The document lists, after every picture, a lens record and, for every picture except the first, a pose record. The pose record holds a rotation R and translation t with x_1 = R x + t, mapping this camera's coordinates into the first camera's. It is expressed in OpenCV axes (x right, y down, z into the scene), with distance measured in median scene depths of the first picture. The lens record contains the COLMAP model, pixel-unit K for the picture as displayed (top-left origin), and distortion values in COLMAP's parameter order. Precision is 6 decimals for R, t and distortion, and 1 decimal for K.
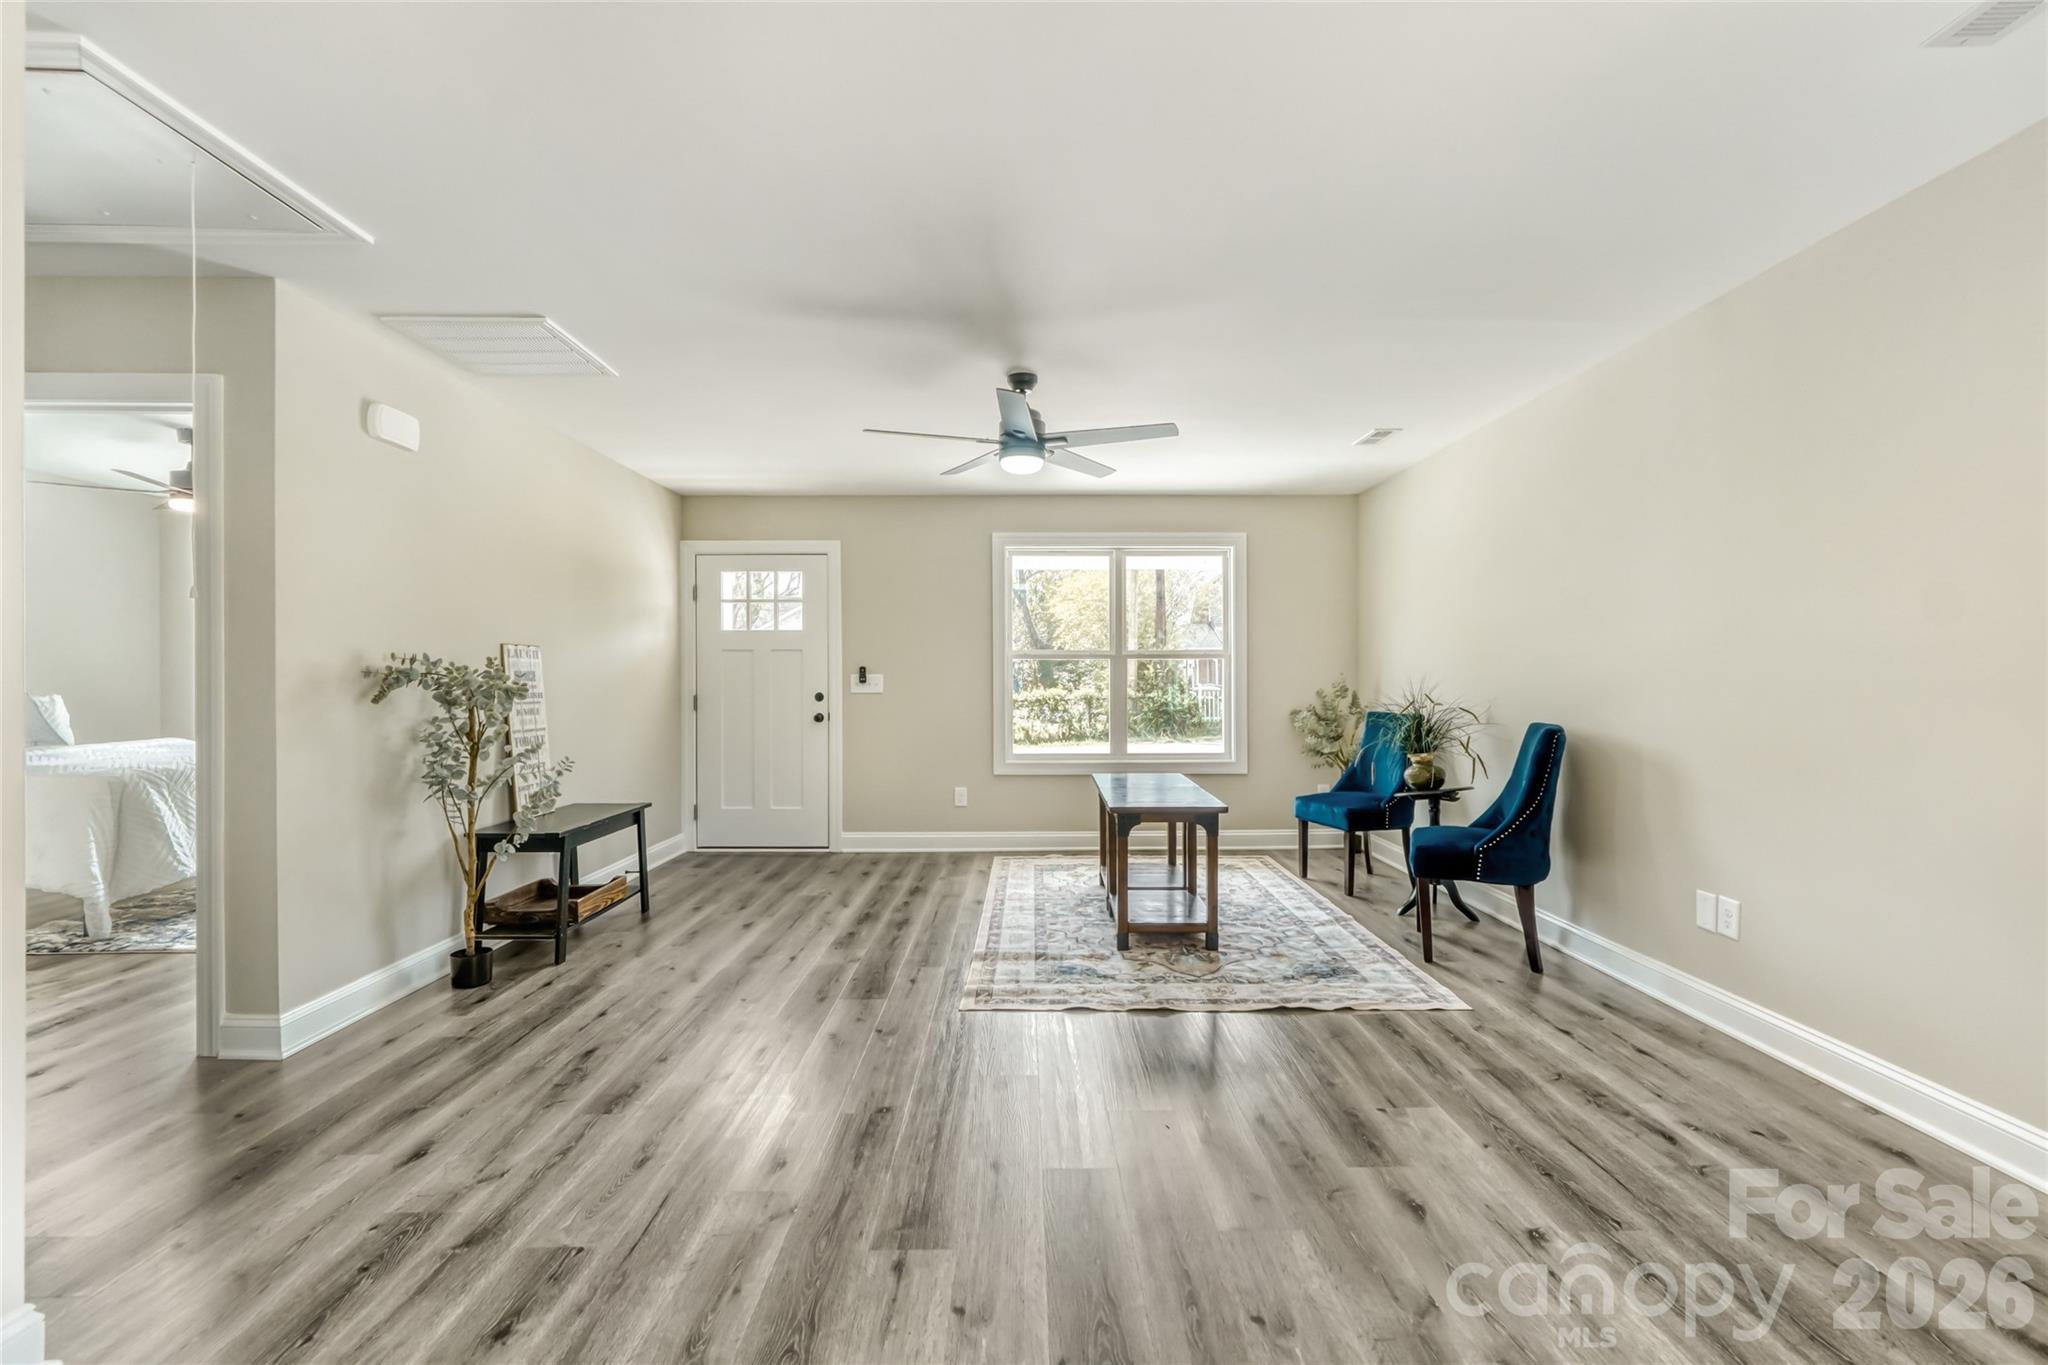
lens RADIAL K [[871.6, 0, 1036.8], [0, 871.6, 676.7], [0, 0, 1]] dist [-0.013060, 0.002090]
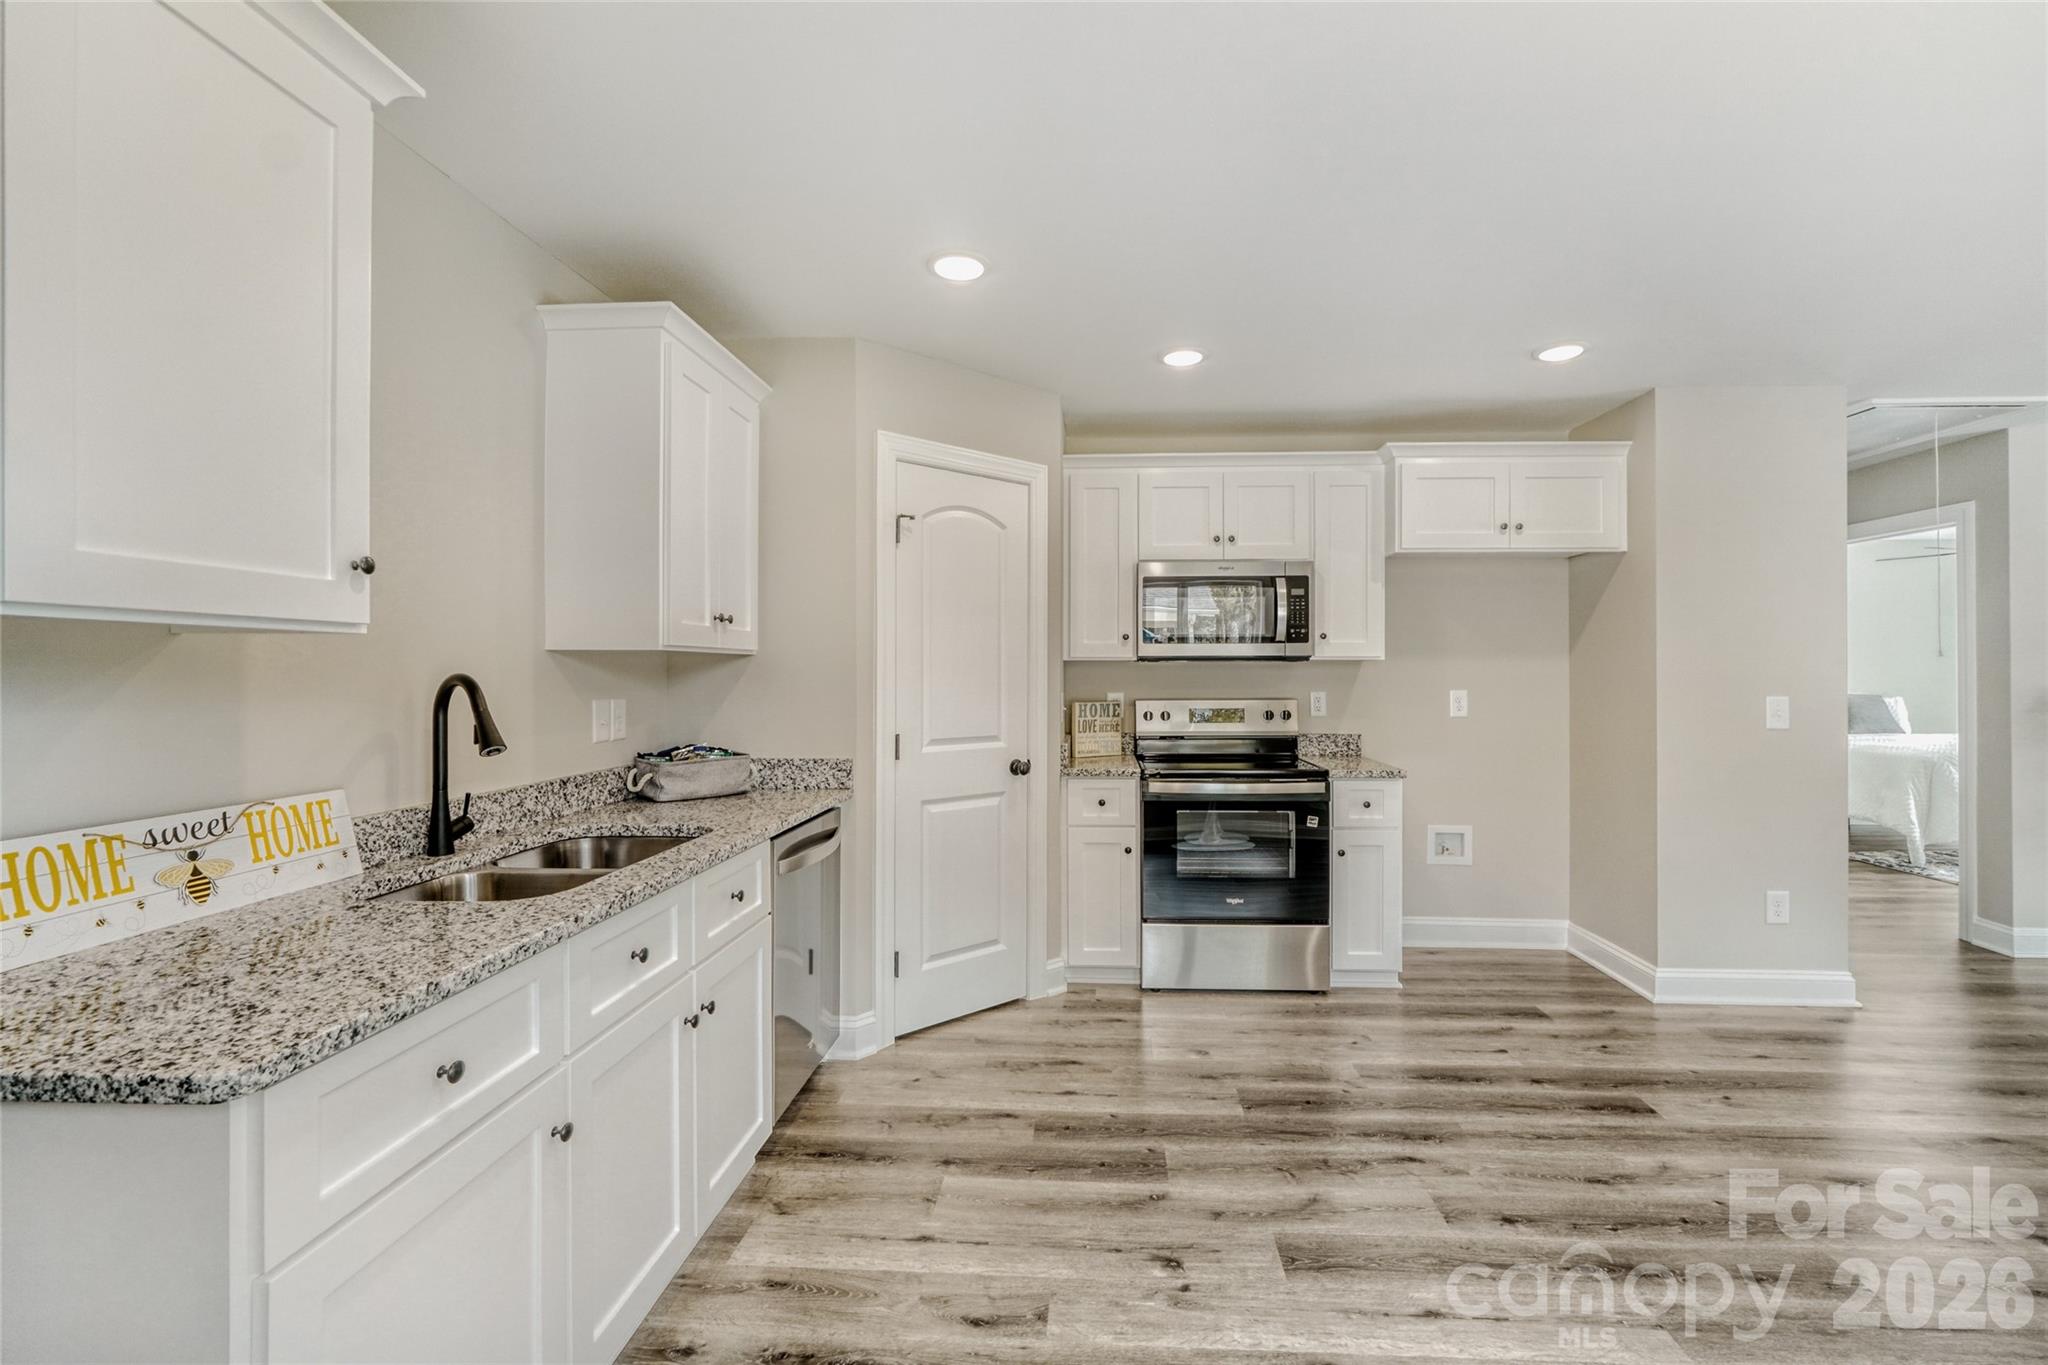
lens RADIAL K [[871.6, 0, 1057.6], [0, 871.6, 670.8], [0, 0, 1]] dist [-0.013060, 0.002090]
pose [[-0.073877, -0.002086, -0.997265, 0.701455], [0.006937, 0.999973, -0.002606, -0.051696], [0.997243, -0.007110, -0.073861, -0.509415]]
